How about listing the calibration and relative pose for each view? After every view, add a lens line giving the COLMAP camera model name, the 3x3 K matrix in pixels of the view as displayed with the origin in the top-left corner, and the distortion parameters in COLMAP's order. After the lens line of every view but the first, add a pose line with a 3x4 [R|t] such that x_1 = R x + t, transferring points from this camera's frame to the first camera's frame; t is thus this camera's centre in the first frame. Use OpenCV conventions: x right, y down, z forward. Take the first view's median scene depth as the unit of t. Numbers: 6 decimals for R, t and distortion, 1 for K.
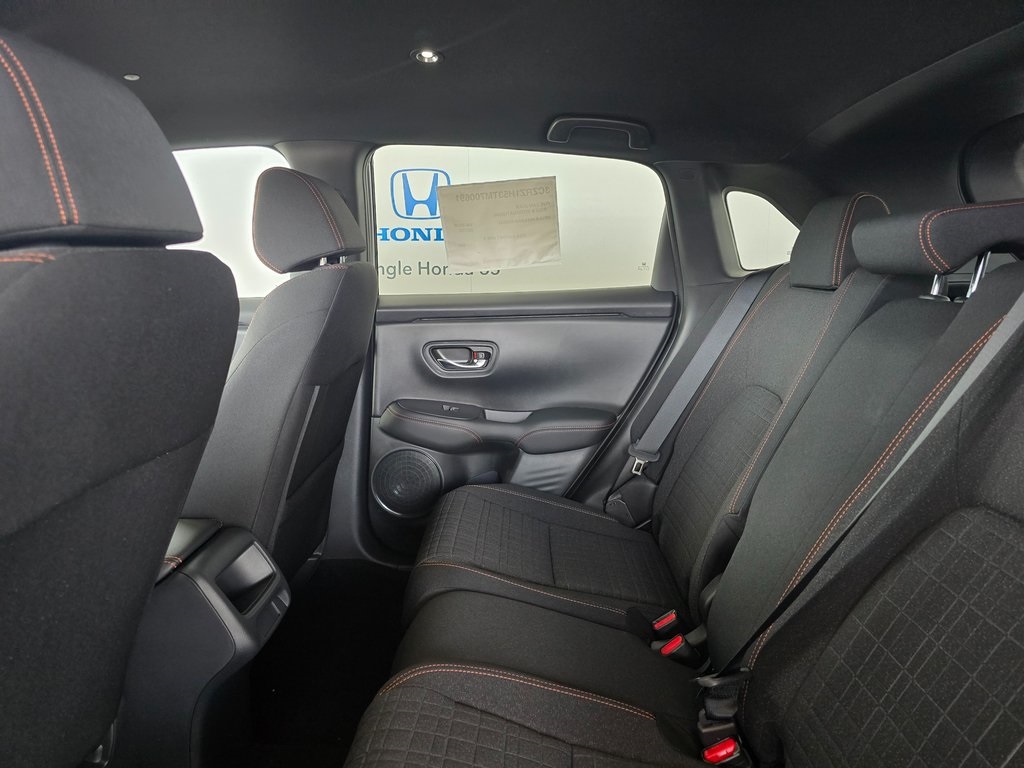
lens RADIAL K [[647.2, 0, 512.0], [0, 647.2, 384.0], [0, 0, 1]] dist [0.073300, -0.001551]
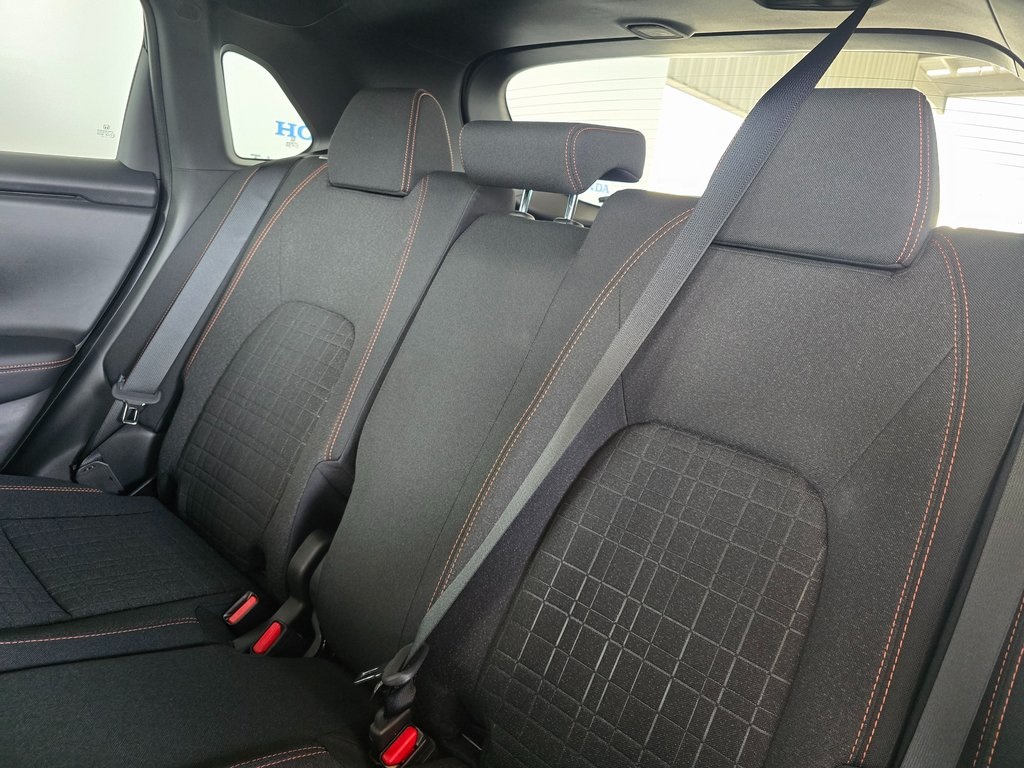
lens RADIAL K [[676.4, 0, 512.0], [0, 676.4, 384.0], [0, 0, 1]] dist [0.057599, -0.000945]
pose [[0.670232, -0.105966, 0.734548, -0.090503], [0.005843, 0.990477, 0.137555, -0.011104], [-0.742129, -0.087902, 0.664469, 0.175505]]
